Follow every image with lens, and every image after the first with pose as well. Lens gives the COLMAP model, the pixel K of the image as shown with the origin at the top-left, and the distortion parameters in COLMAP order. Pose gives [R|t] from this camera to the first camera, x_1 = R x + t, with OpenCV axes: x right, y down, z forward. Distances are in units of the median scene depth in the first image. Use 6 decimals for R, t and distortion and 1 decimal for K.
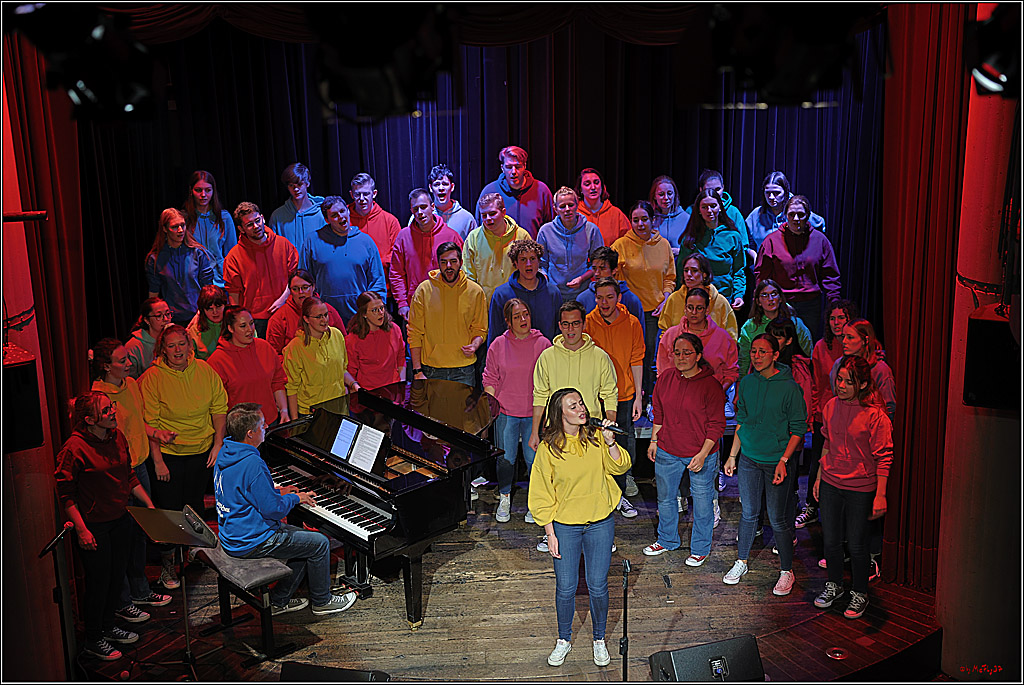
lens RADIAL K [[1567.6, 0, 512.7], [0, 1567.6, 371.9], [0, 0, 1]] dist [-1.032625, 0.005753]
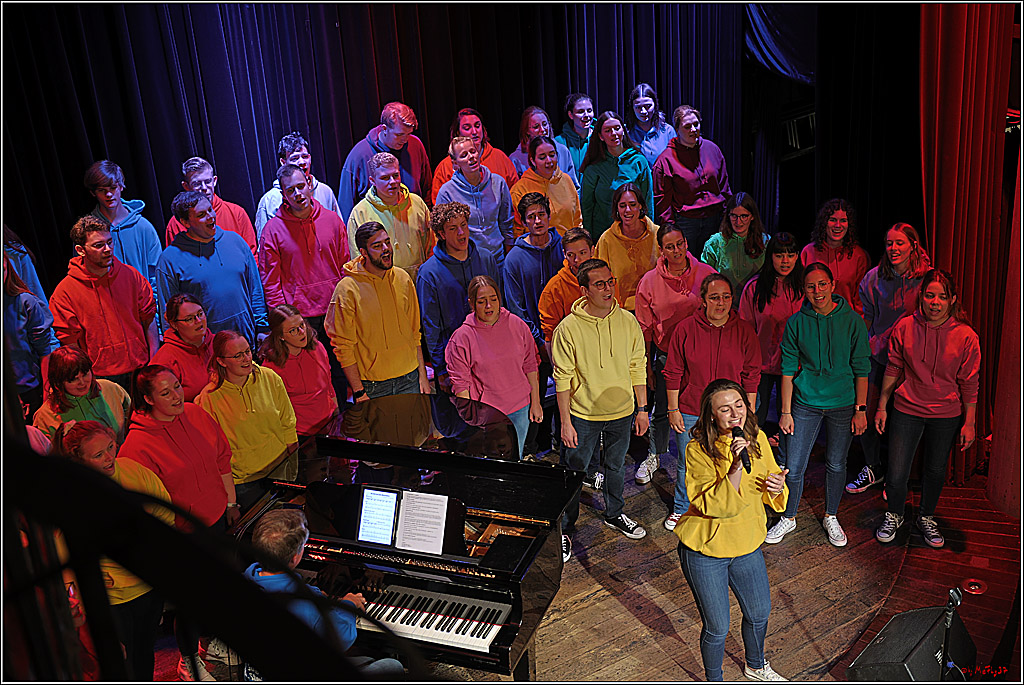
lens RADIAL K [[1109.6, 0, 512.0], [0, 1109.6, 342.5], [0, 0, 1]] dist [-0.303318, 0.013991]
pose [[0.880793, -0.220746, 0.418898, -0.212932], [0.200914, 0.975325, 0.091514, -0.058222], [-0.428763, 0.003558, 0.903410, 0.448186]]
